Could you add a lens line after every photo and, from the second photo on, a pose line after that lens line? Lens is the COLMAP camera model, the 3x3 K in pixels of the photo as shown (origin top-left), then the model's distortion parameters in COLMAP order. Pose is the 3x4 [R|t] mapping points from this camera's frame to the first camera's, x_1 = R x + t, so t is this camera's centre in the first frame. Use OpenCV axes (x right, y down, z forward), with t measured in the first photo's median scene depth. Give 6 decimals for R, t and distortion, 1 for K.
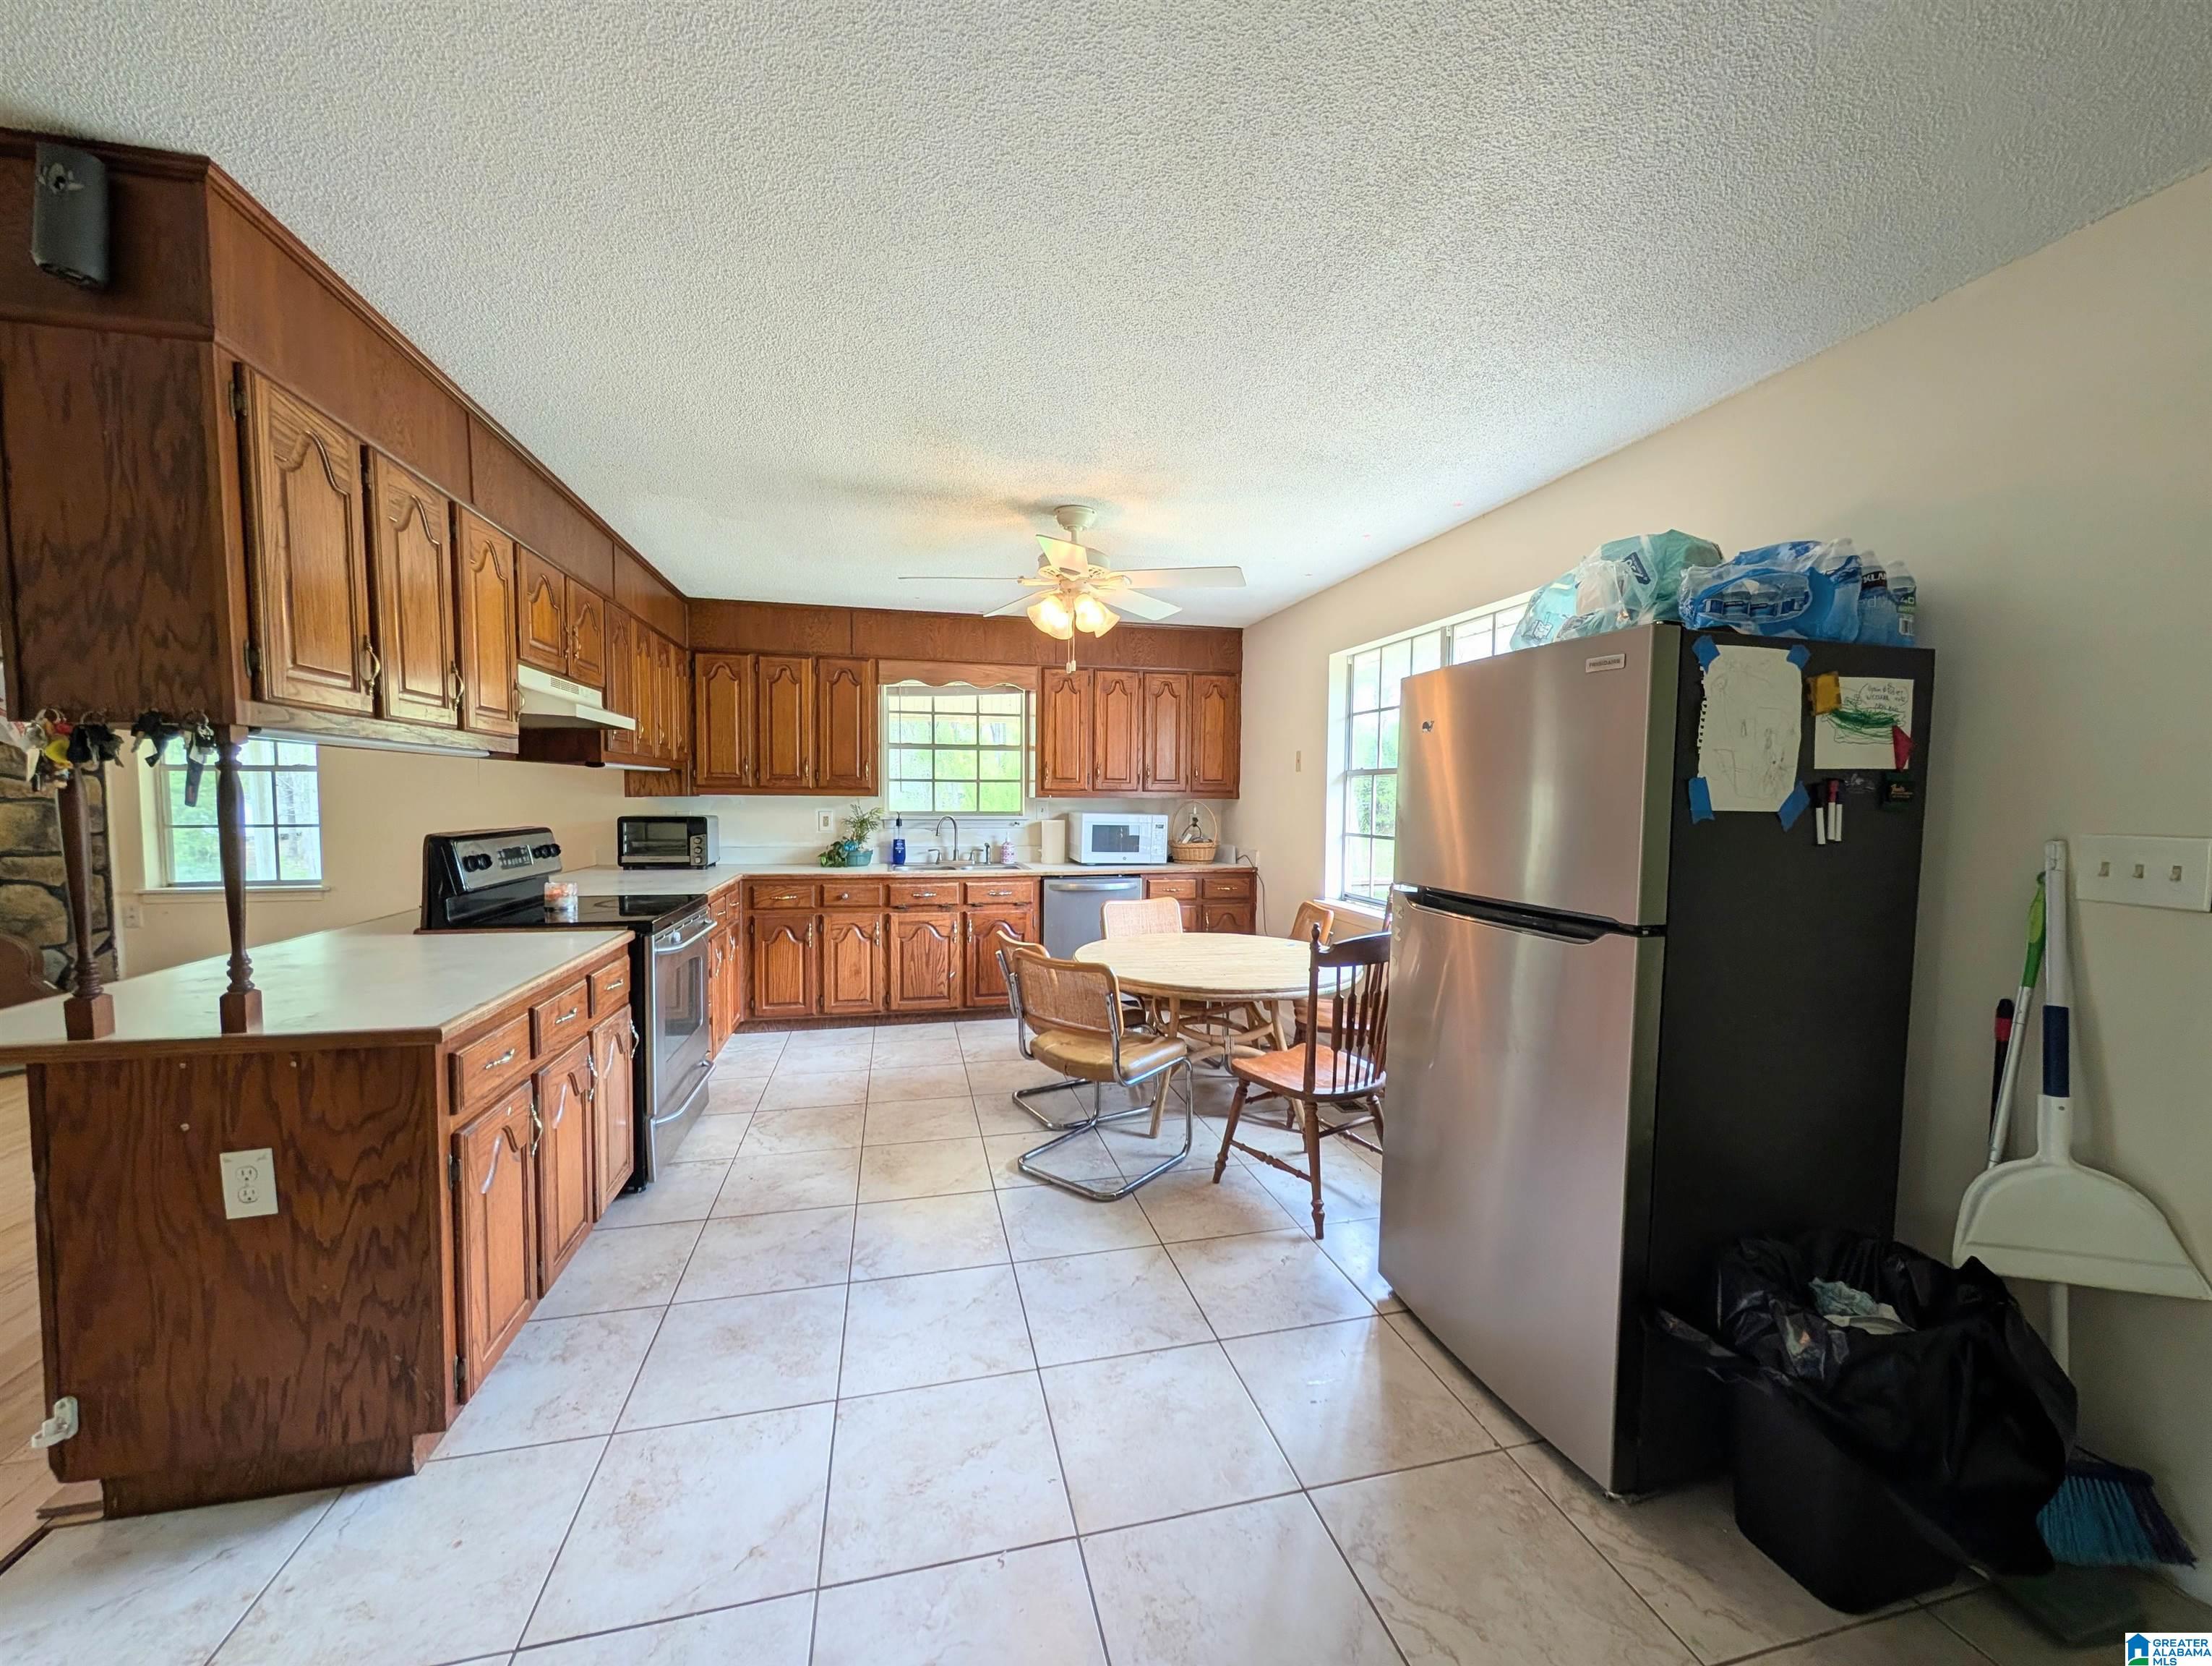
lens RADIAL K [[833.1, 0, 1093.8], [0, 833.1, 838.7], [0, 0, 1]] dist [-0.002273, 0.000462]
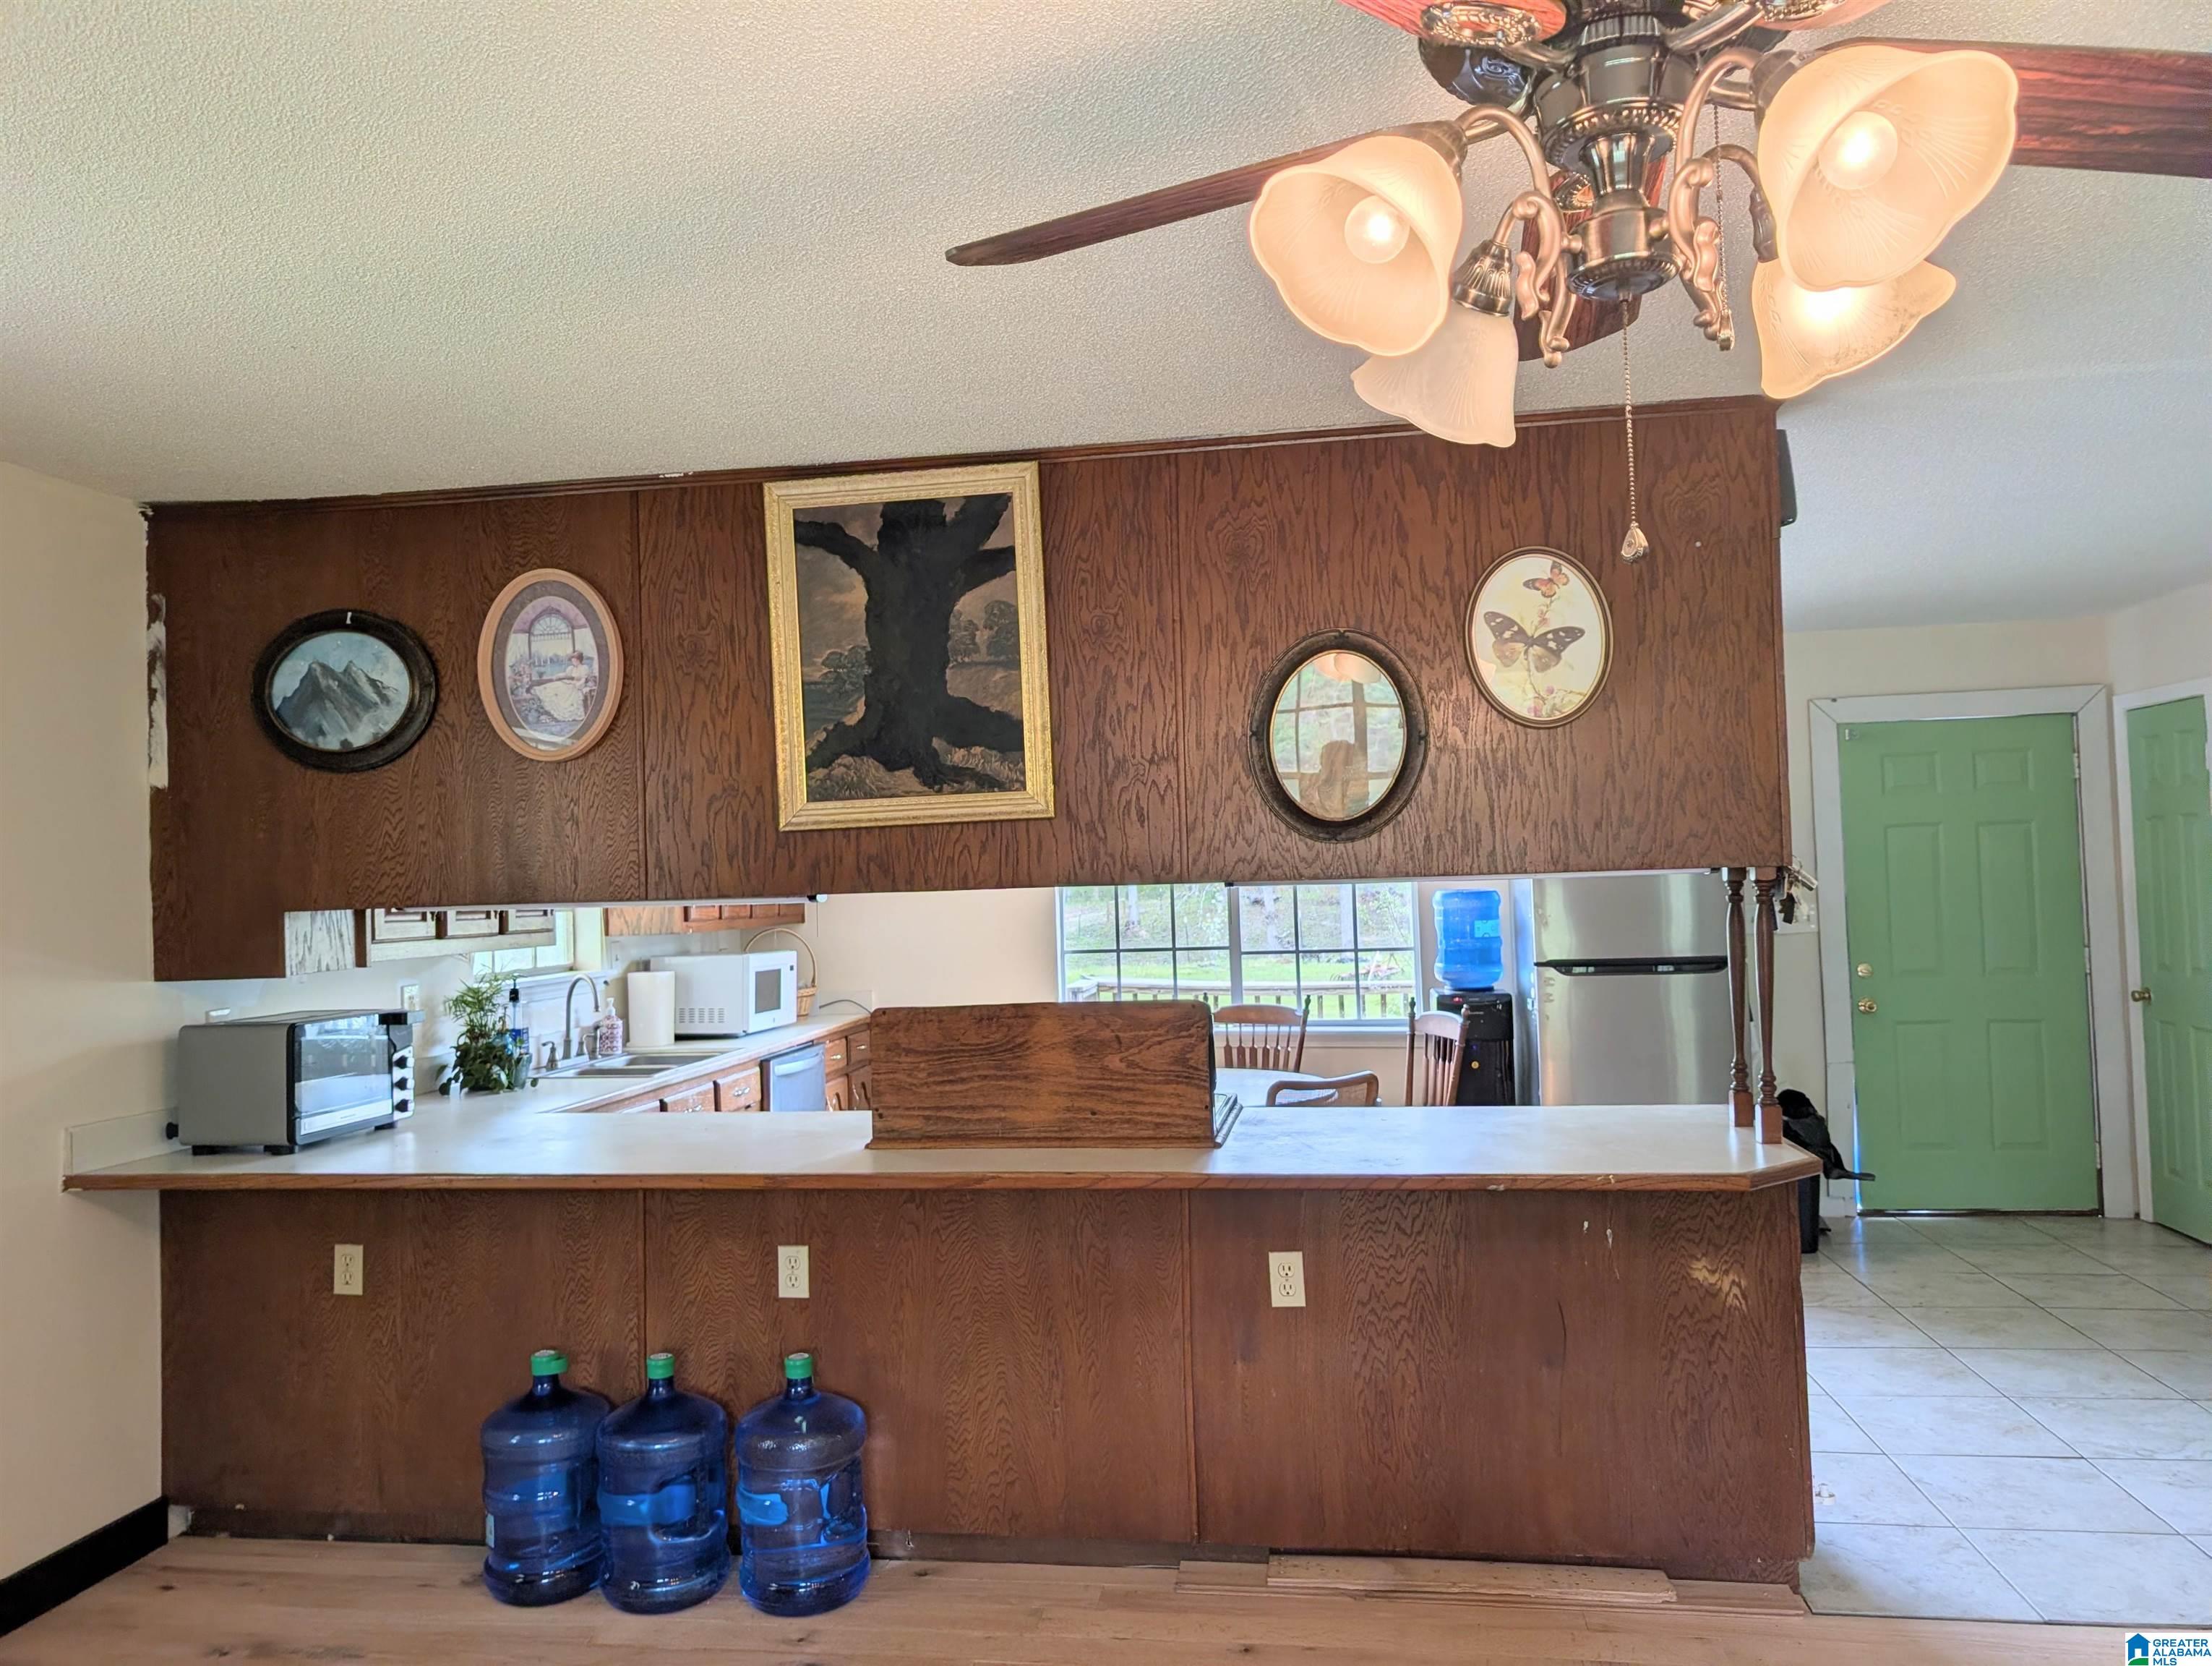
lens RADIAL K [[1589.7, 0, 1096.6], [0, 1589.7, 819.6], [0, 0, 1]] dist [0.024274, -0.022397]
pose [[0.383197, 0.015893, 0.923530, -2.634645], [0.085702, 0.994927, -0.052681, -0.117877], [-0.919682, 0.099336, 0.379891, 0.720614]]
